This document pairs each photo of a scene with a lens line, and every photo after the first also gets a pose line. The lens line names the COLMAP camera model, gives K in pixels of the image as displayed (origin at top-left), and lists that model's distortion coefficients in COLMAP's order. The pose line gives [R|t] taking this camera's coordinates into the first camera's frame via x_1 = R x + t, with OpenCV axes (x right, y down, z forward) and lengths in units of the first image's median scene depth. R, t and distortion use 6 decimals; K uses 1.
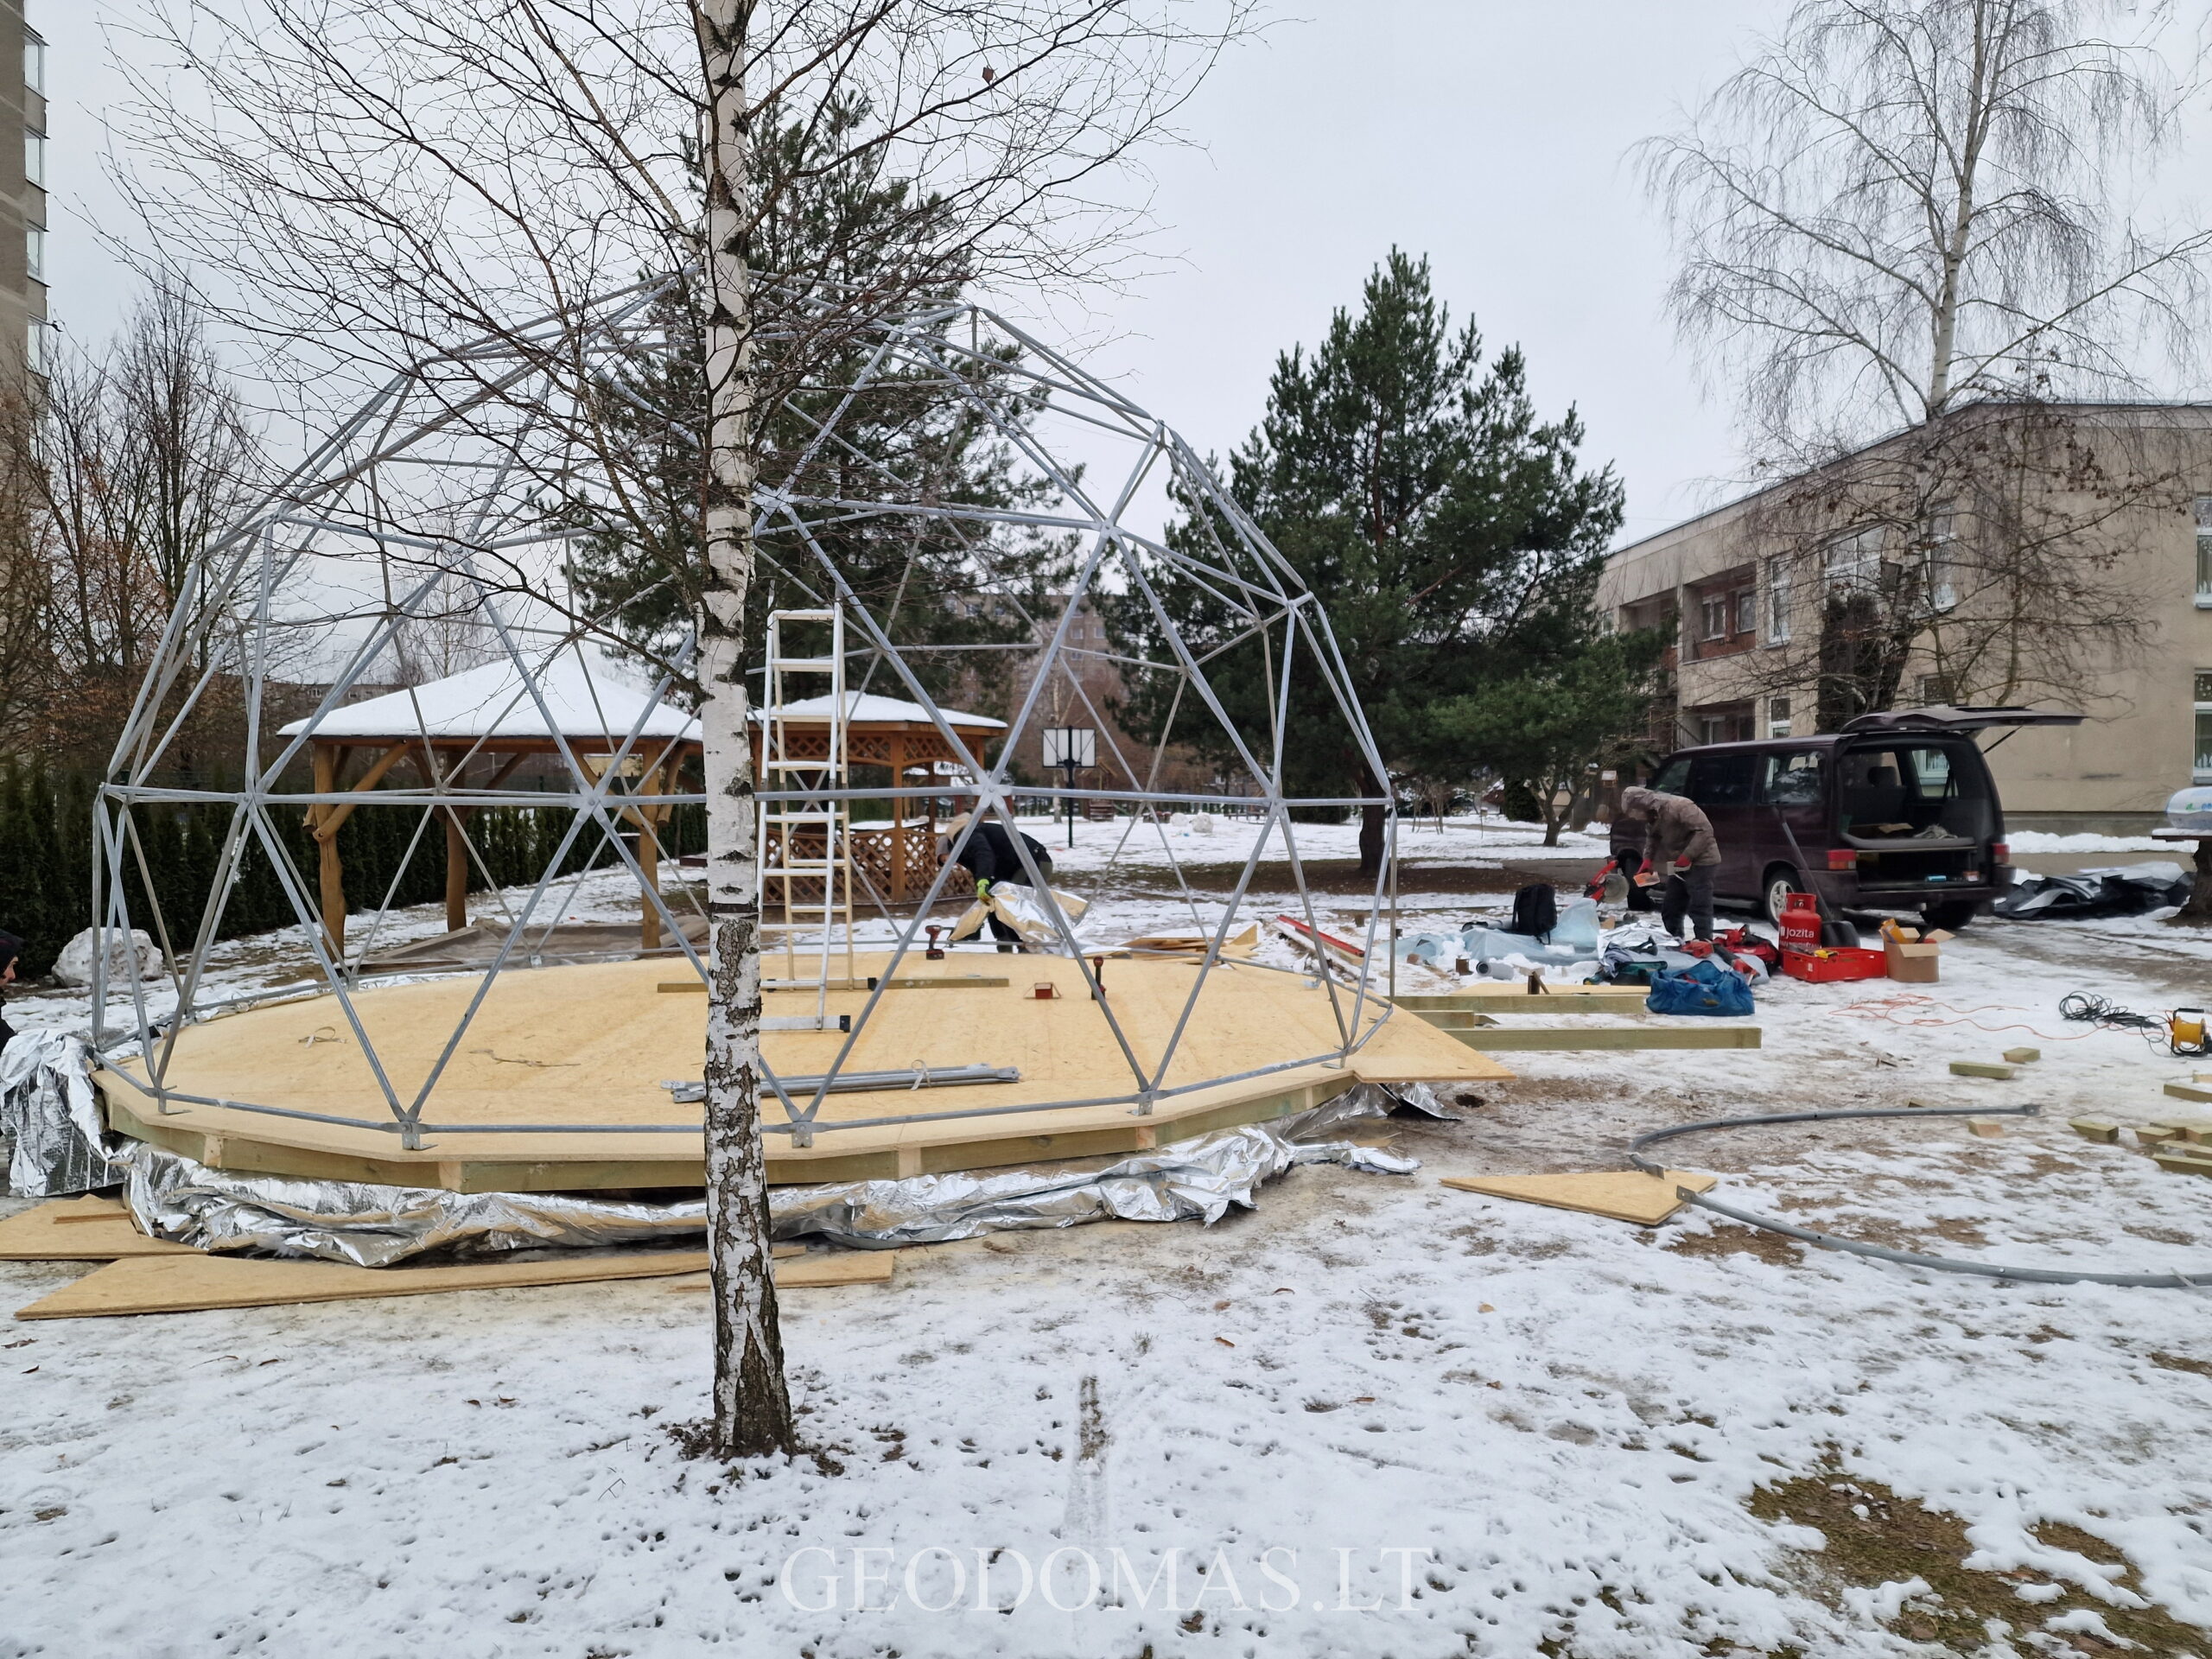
lens RADIAL K [[1481.7, 0, 1111.6], [0, 1481.7, 819.8], [0, 0, 1]] dist [0.090199, -0.097663]
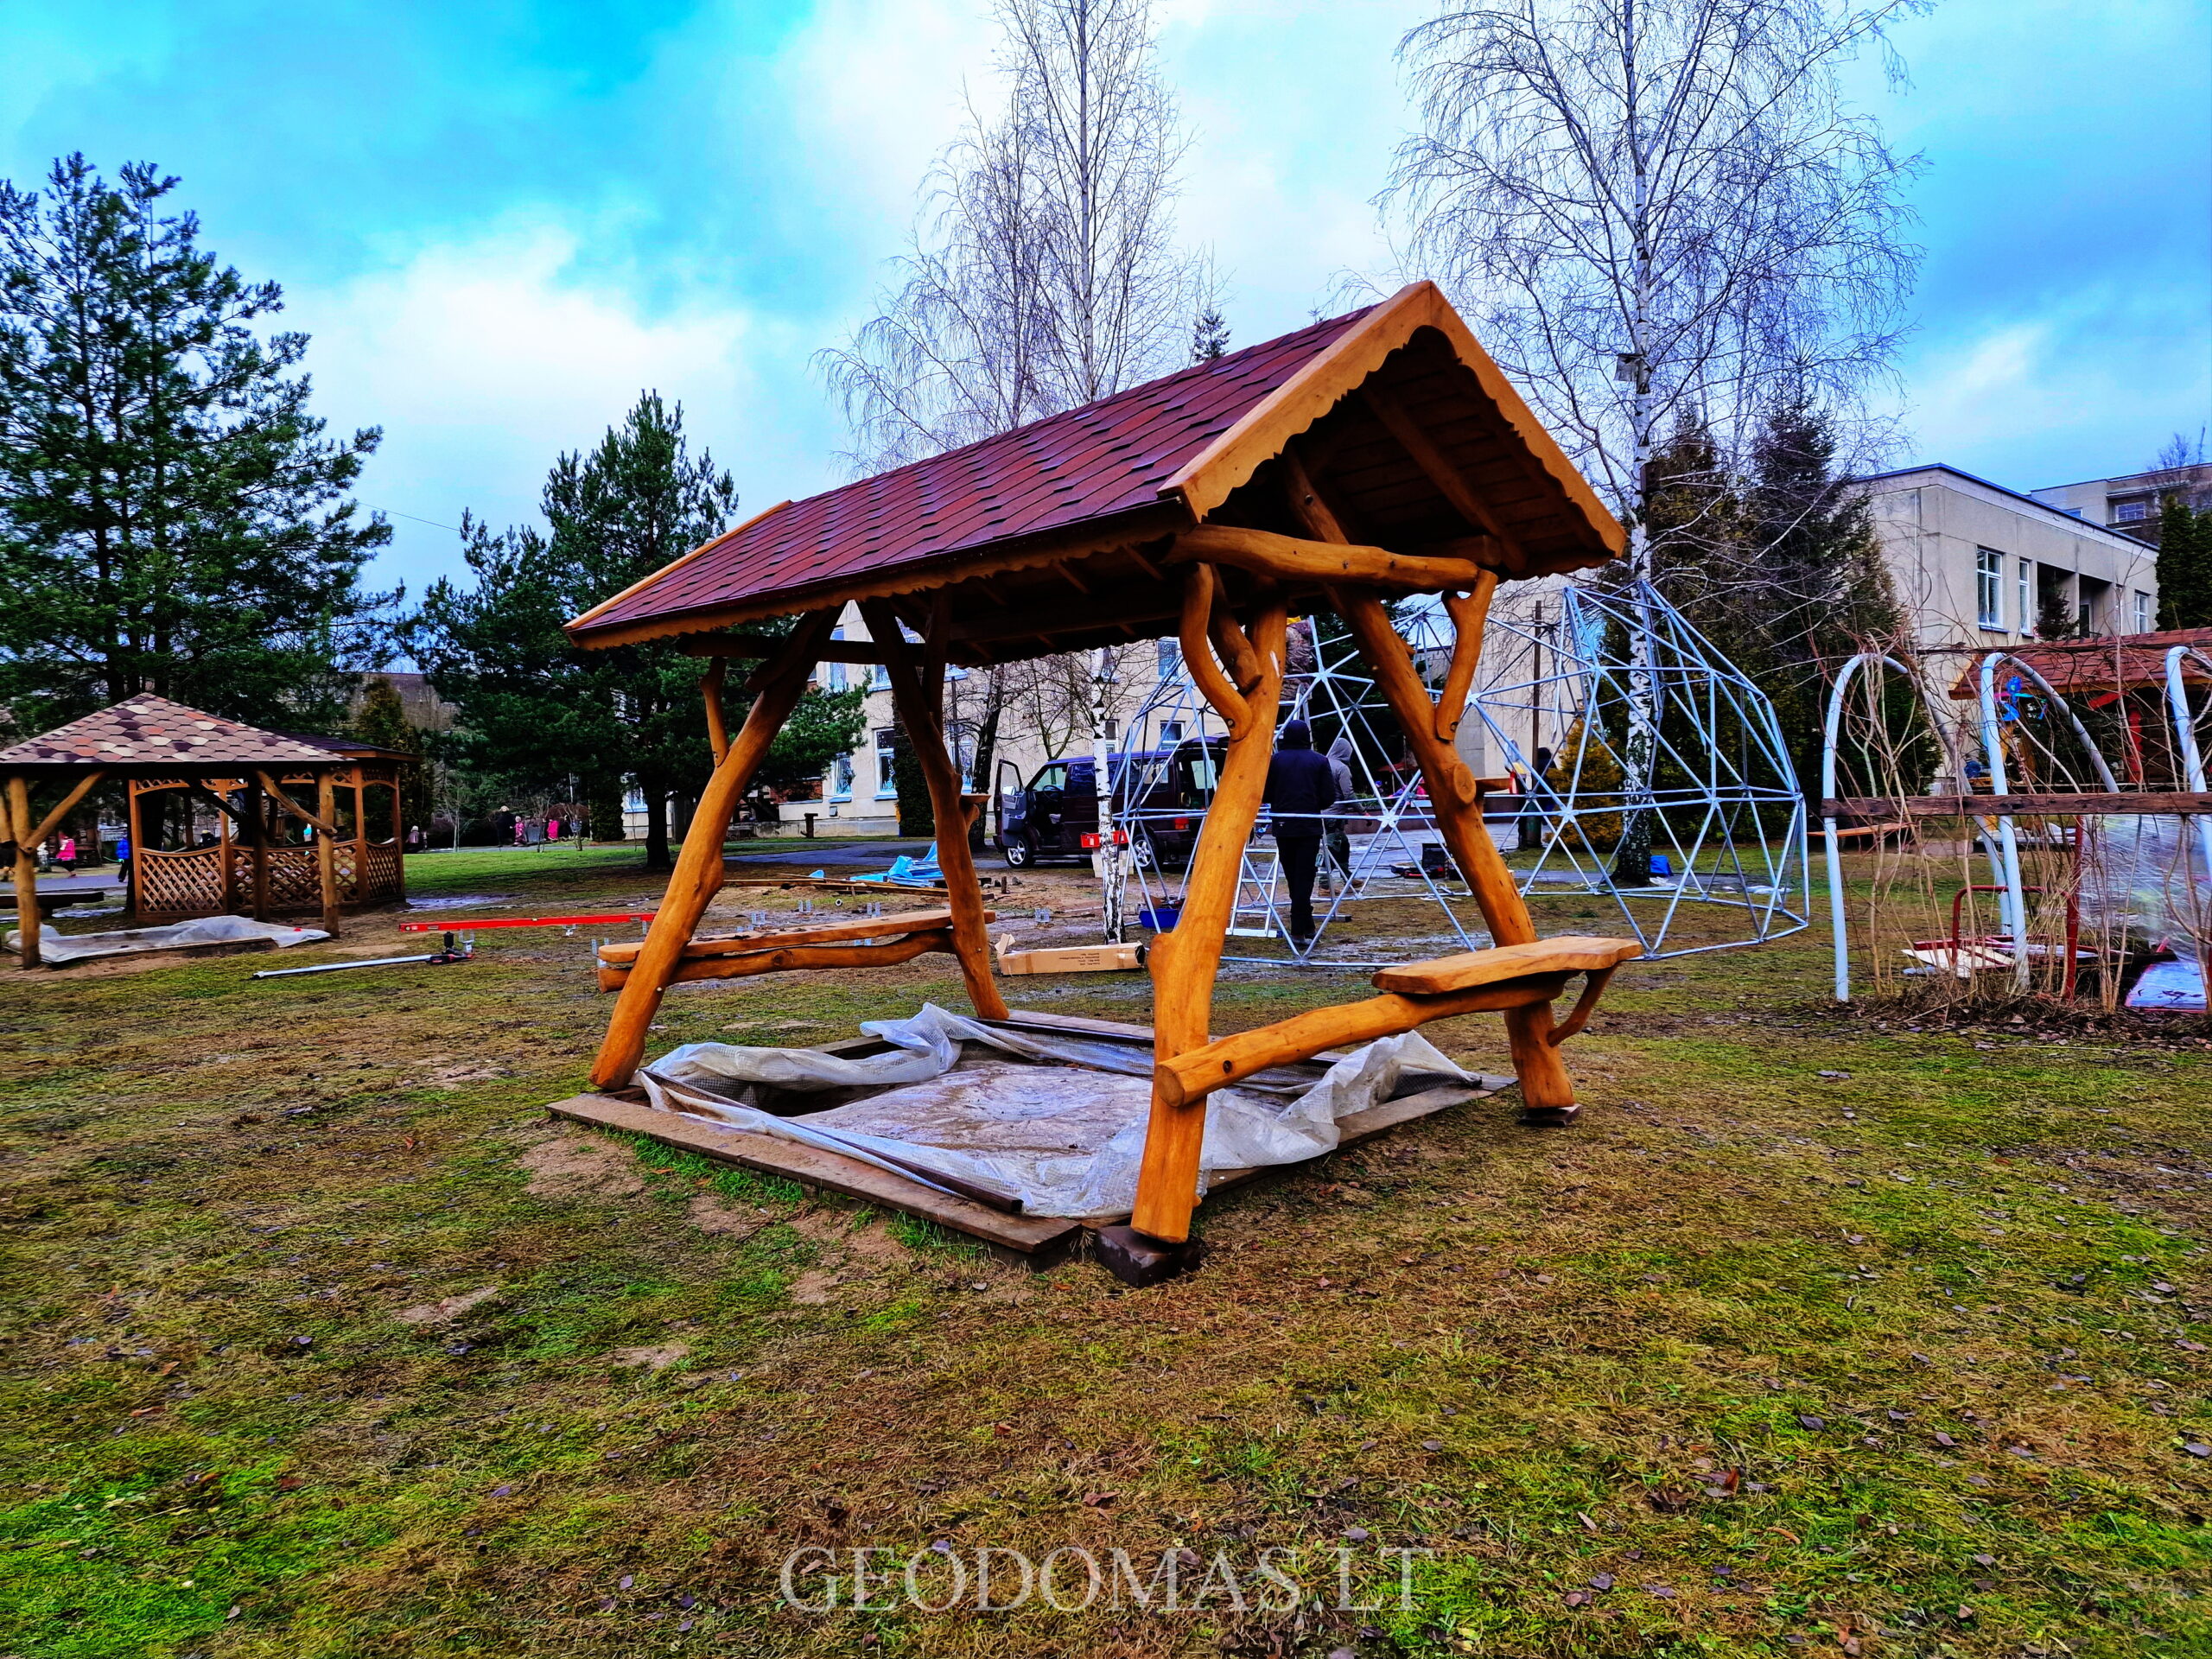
lens RADIAL K [[1450.4, 0, 1109.3], [0, 1450.4, 833.7], [0, 0, 1]] dist [0.108906, -0.079055]
pose [[0.763396, -0.040799, 0.644641, -0.357662], [0.048775, 0.998795, 0.005454, 0.018596], [-0.644087, 0.027279, 0.764466, -0.235620]]
